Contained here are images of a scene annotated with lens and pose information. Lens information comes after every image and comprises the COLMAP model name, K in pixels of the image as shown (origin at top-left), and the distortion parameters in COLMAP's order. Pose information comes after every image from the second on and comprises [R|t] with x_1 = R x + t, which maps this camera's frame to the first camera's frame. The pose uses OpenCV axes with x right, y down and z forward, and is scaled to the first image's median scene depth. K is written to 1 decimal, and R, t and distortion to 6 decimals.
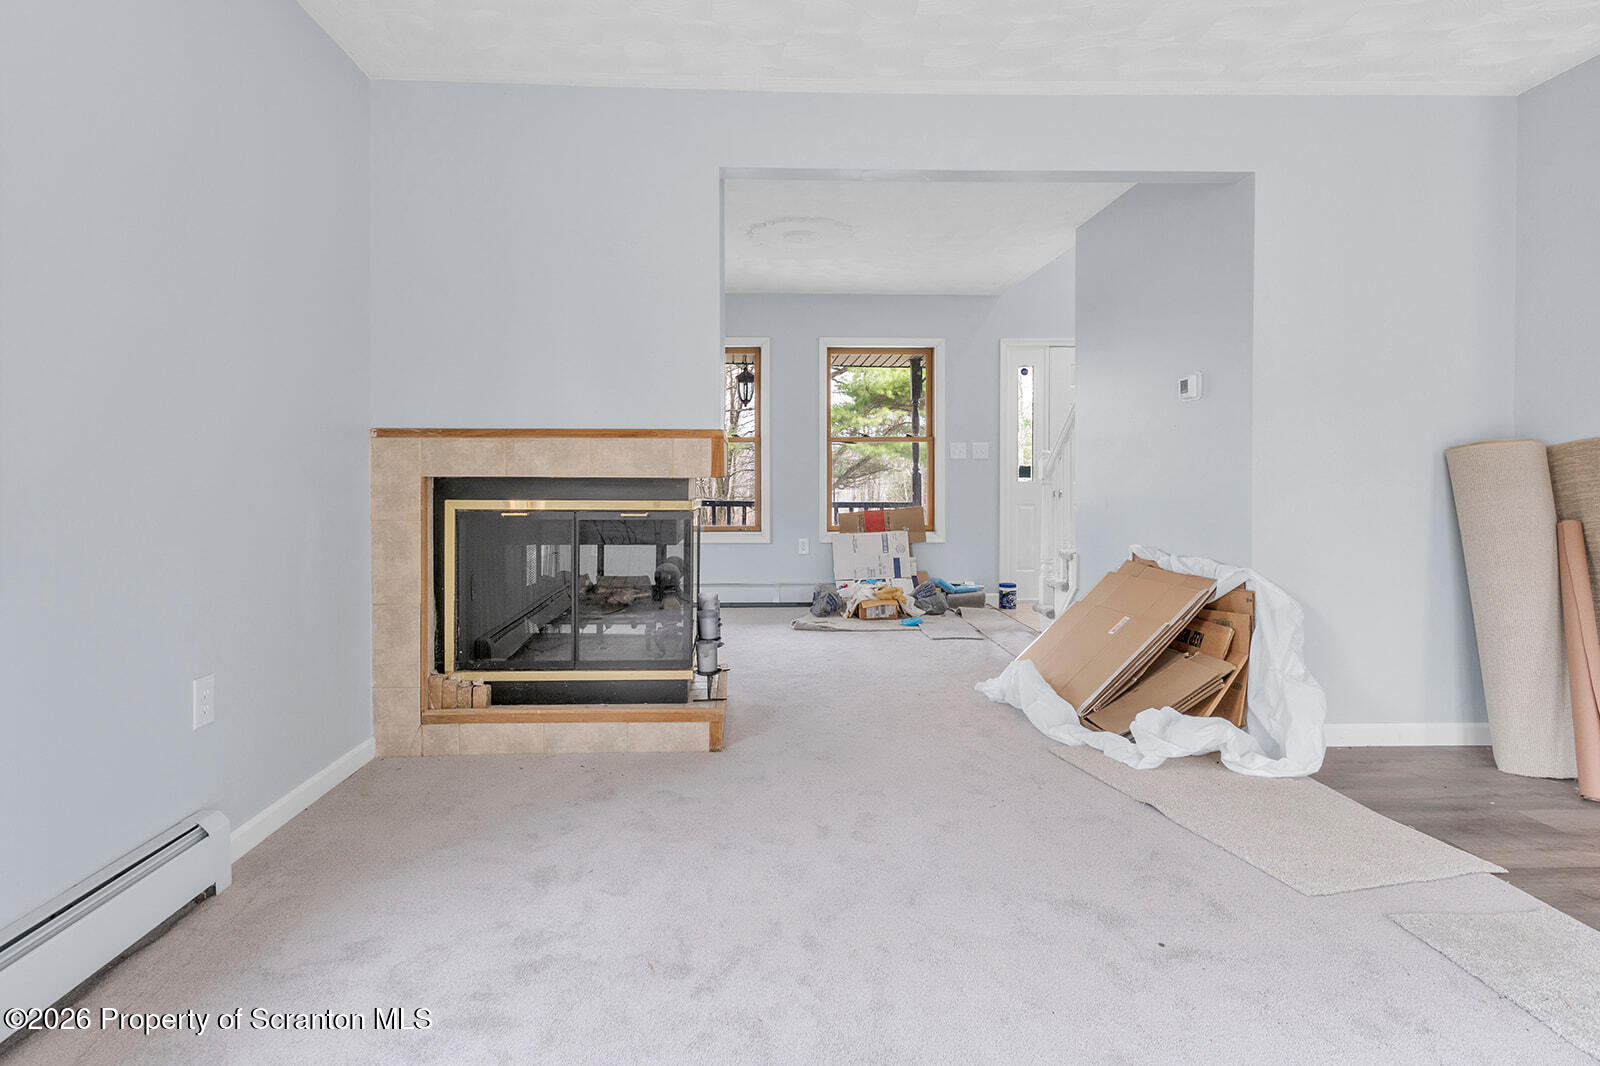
lens RADIAL K [[834.4, 0, 801.8], [0, 834.4, 475.2], [0, 0, 1]] dist [-0.001143, -0.000109]
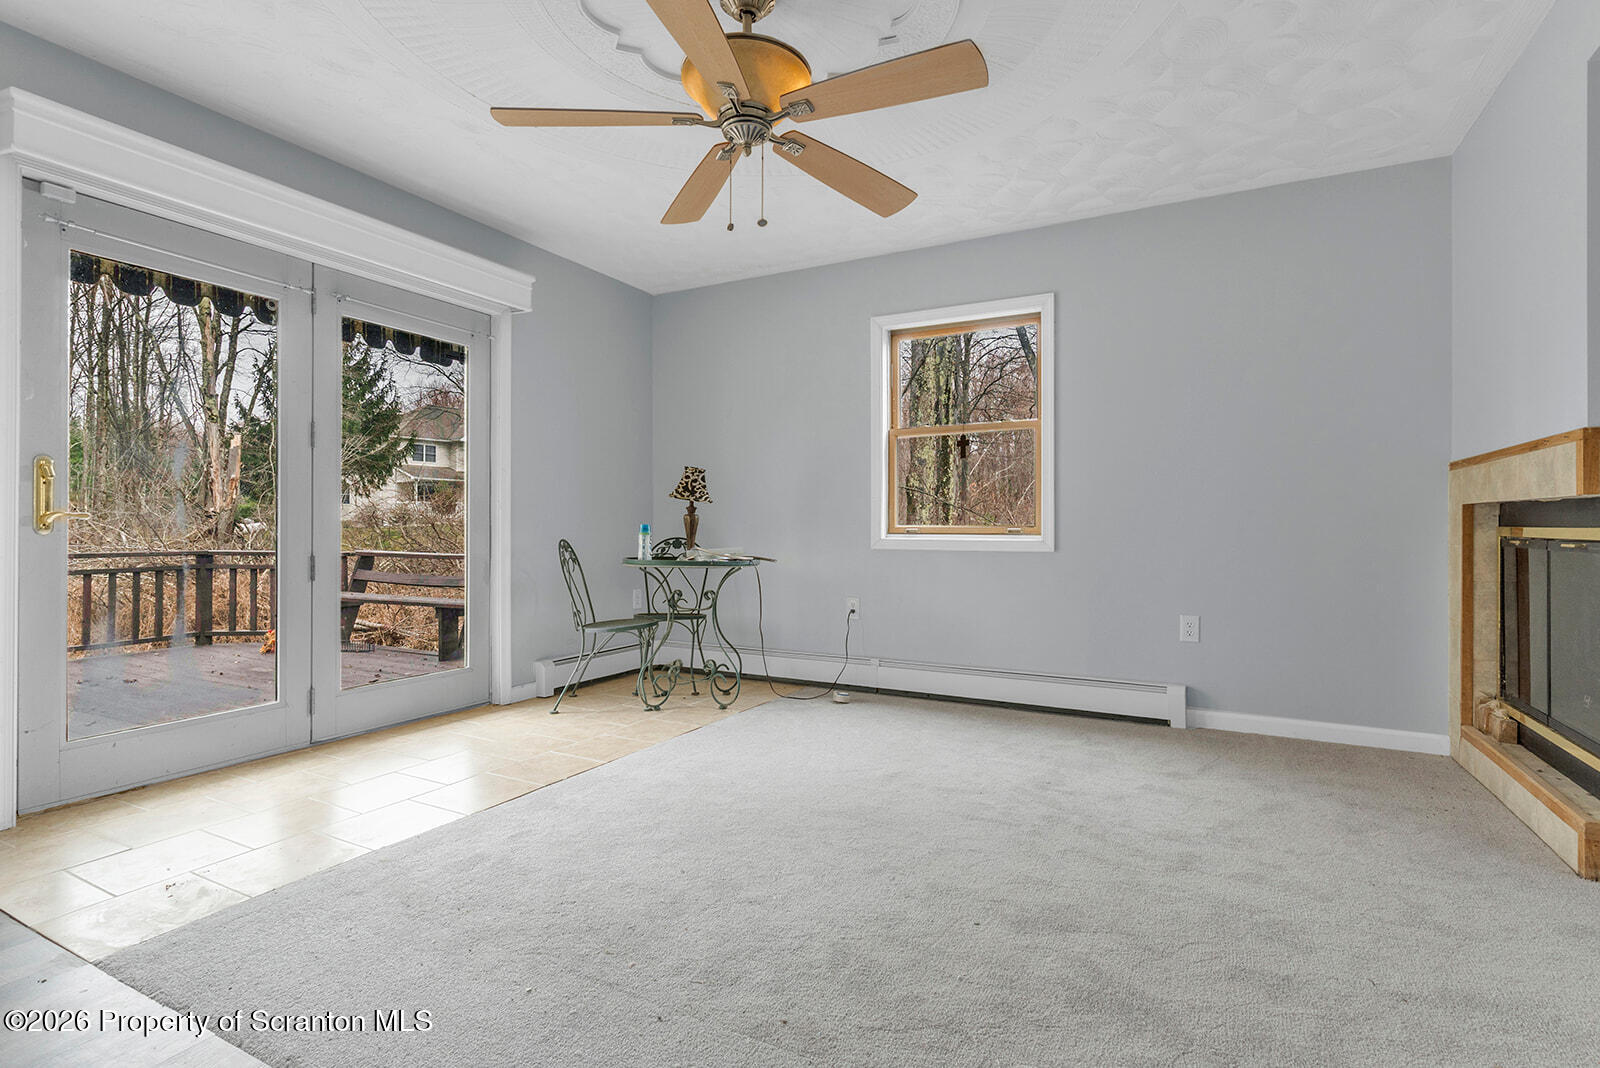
lens RADIAL K [[751.1, 0, 804.6], [0, 751.1, 528.6], [0, 0, 1]] dist [0.006789, -0.004189]
pose [[-0.525002, -0.014809, -0.850972, 1.164501], [-0.003167, 0.999876, -0.015446, 0.071206], [0.851095, -0.005414, -0.524984, 1.139167]]
